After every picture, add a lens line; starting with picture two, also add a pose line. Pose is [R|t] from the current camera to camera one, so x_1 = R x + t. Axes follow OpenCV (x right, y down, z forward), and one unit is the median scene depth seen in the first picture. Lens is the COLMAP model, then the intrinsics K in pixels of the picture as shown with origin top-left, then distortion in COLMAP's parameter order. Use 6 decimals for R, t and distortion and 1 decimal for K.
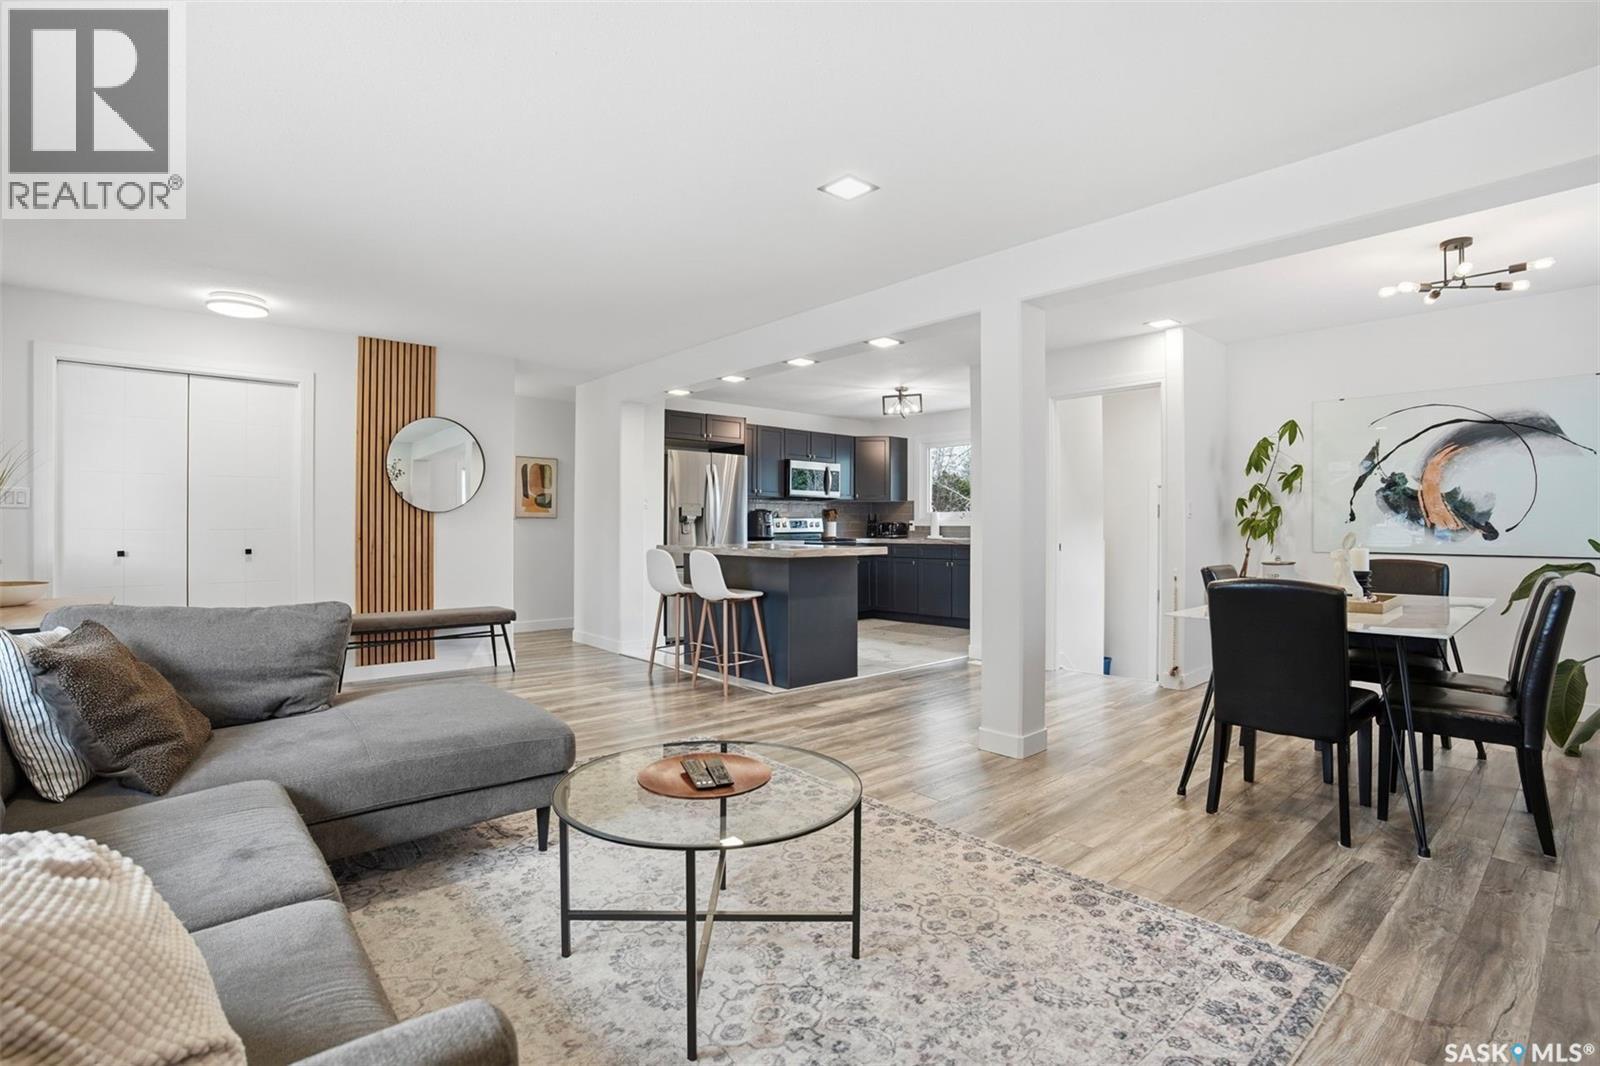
lens RADIAL K [[755.9, 0, 806.3], [0, 755.9, 529.7], [0, 0, 1]] dist [-0.086663, 0.036405]
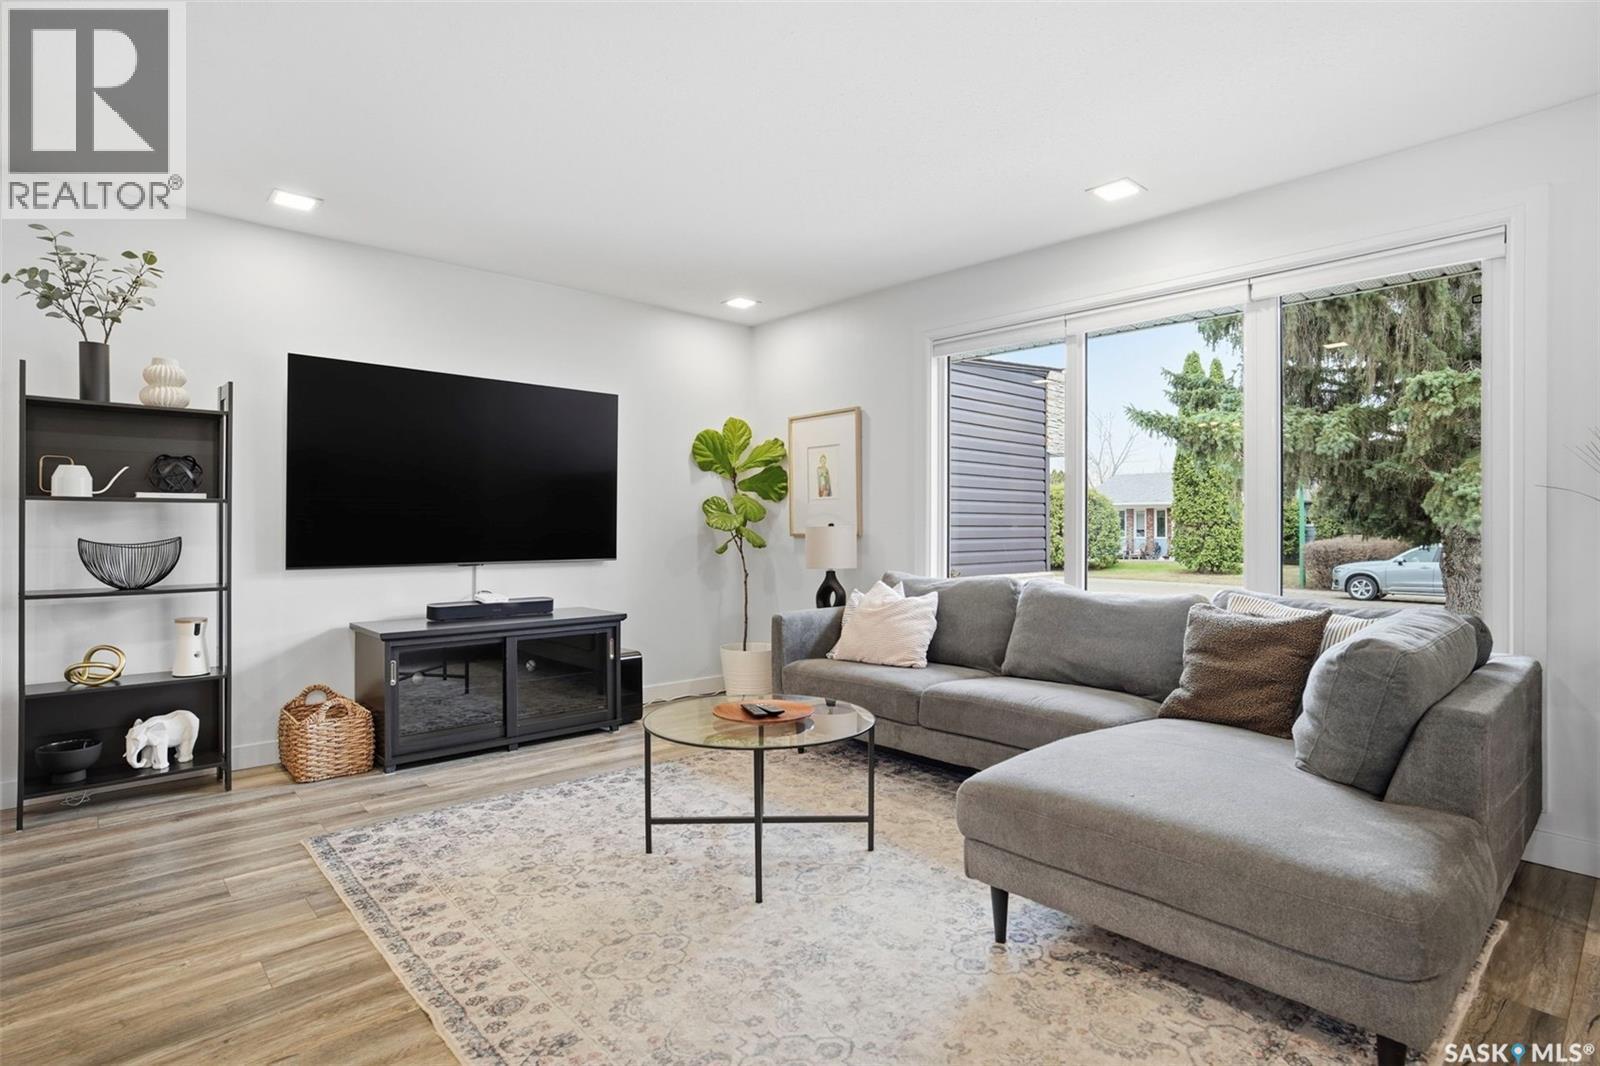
lens RADIAL K [[818.1, 0, 800.0], [0, 818.1, 533.0], [0, 0, 1]] dist [-0.035973, 0.001147]
pose [[-0.999880, -0.003850, -0.014987, -0.090605], [-0.004013, 0.999933, 0.010840, -0.000913], [0.014944, 0.010899, -0.999829, 1.250981]]
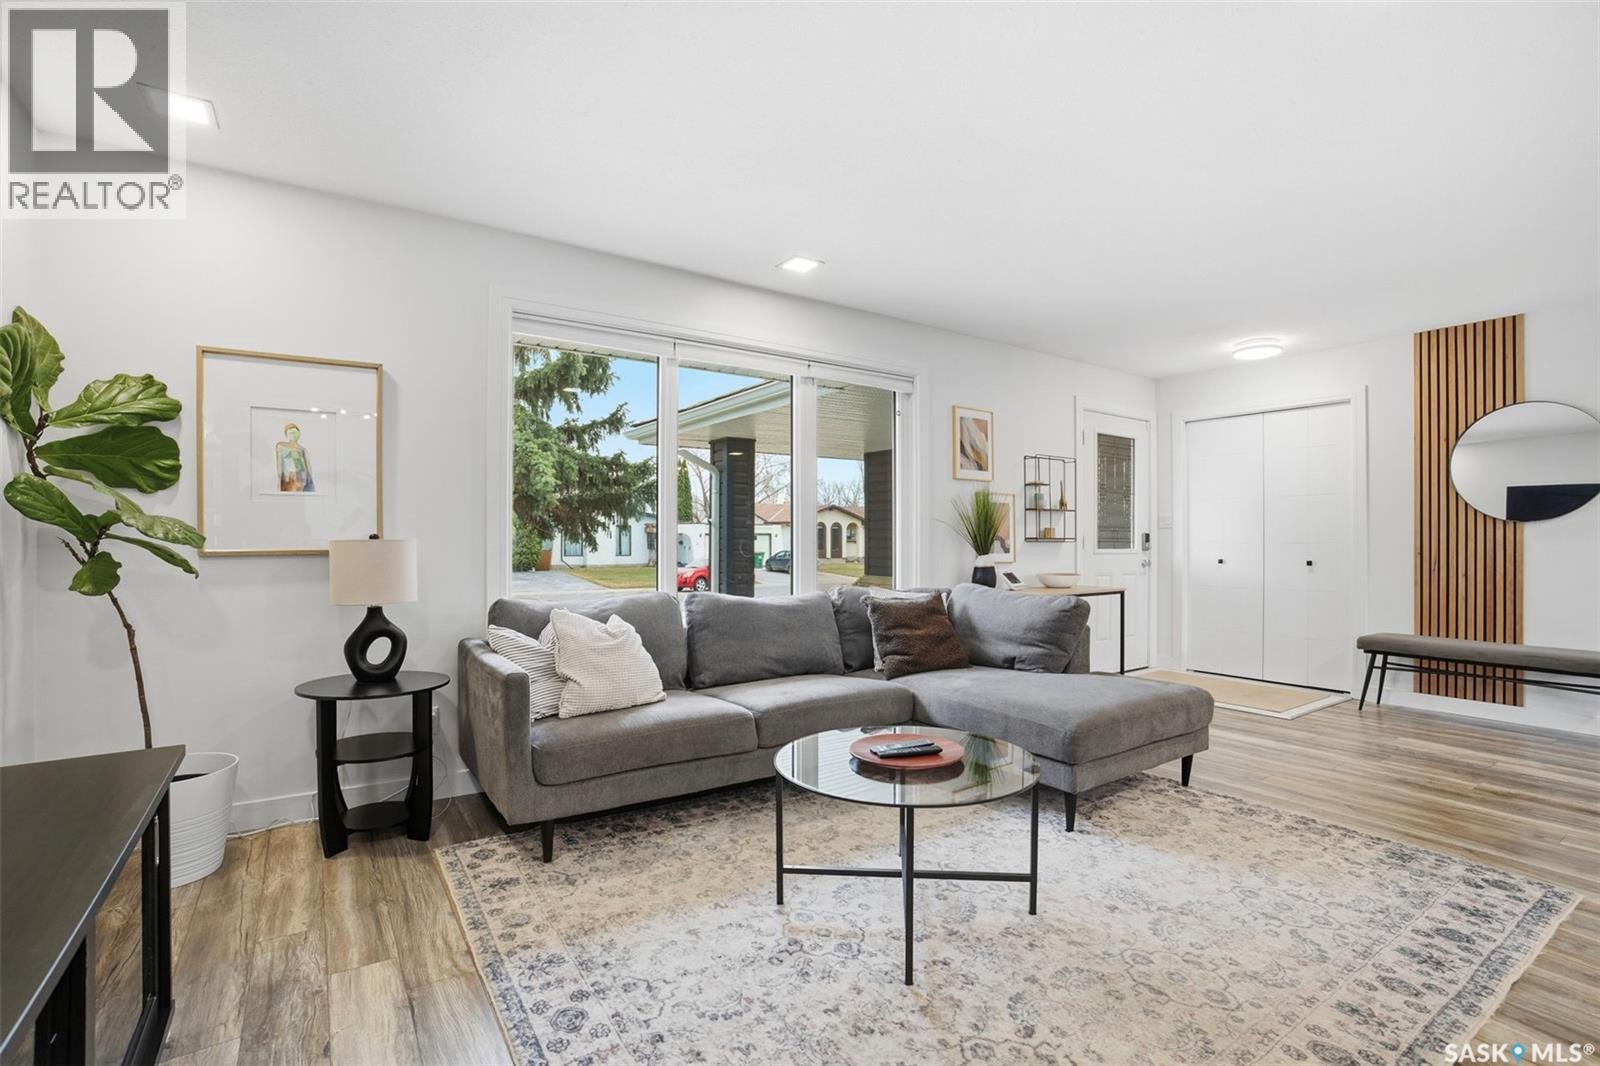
lens RADIAL K [[740.0, 0, 799.8], [0, 740.0, 539.1], [0, 0, 1]] dist [-0.084000, 0.034931]
pose [[-0.125337, -0.002510, -0.992111, 0.523186], [-0.006553, 0.999977, -0.001702, 0.001252], [0.992093, 0.006288, -0.125350, 0.499818]]
